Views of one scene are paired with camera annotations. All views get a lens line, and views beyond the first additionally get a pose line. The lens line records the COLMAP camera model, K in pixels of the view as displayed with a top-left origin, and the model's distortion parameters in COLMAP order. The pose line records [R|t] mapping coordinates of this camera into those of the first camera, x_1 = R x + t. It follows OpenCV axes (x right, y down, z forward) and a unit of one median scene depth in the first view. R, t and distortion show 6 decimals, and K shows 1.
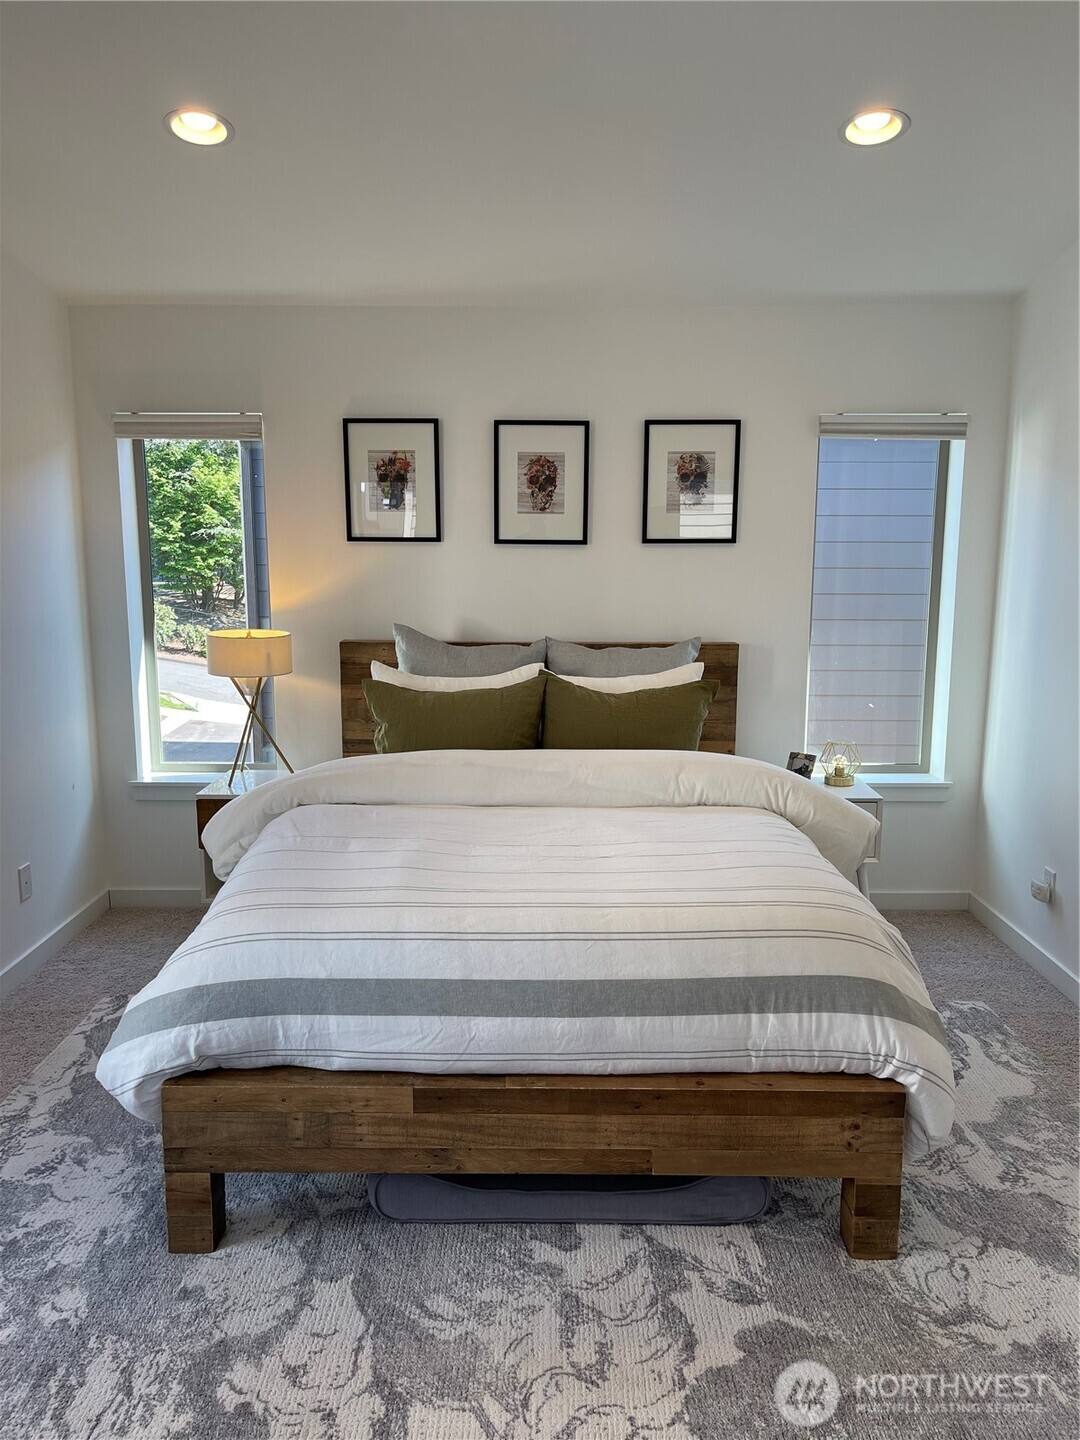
lens RADIAL K [[1120.0, 0, 548.1], [0, 1120.0, 723.5], [0, 0, 1]] dist [0.020119, -0.063087]
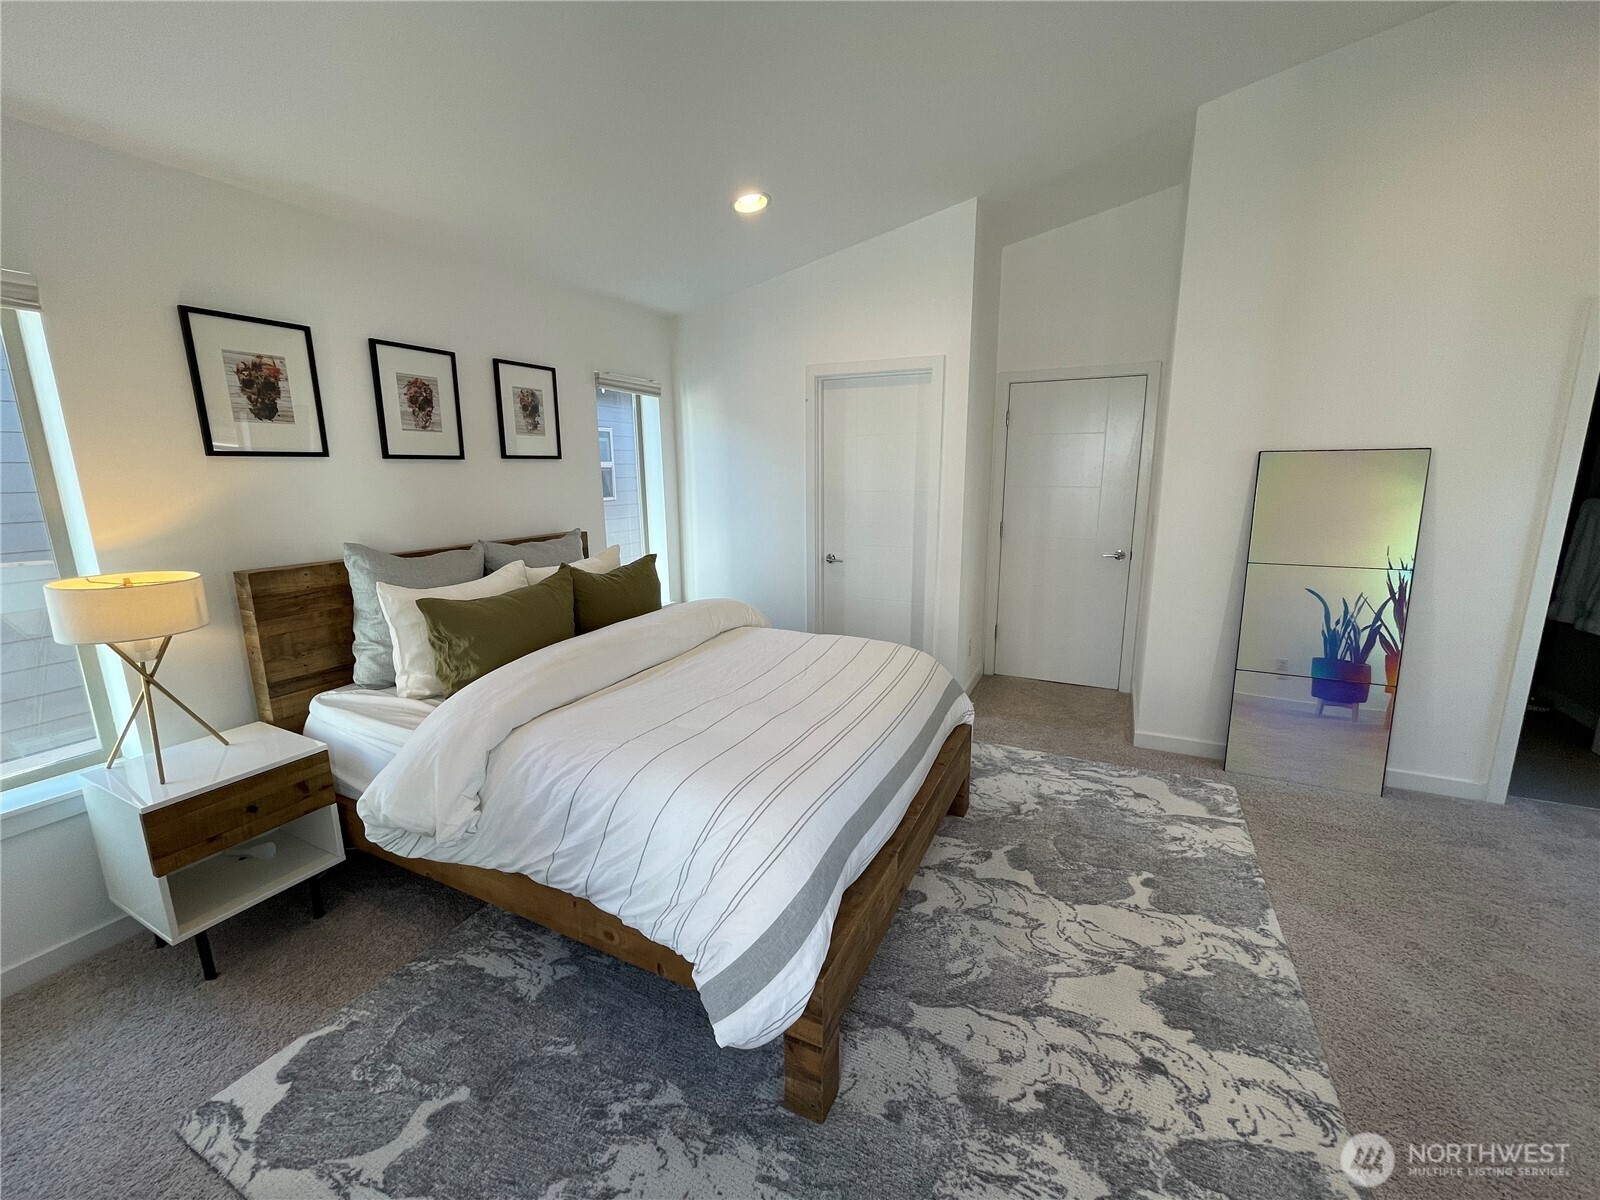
lens RADIAL K [[645.4, 0, 794.9], [0, 645.4, 590.7], [0, 0, 1]] dist [-0.002542, 0.001288]
pose [[0.422330, -0.180860, 0.888216, -0.838713], [0.129995, 0.981848, 0.138115, -0.134255], [-0.897072, 0.057134, 0.438174, 0.737898]]
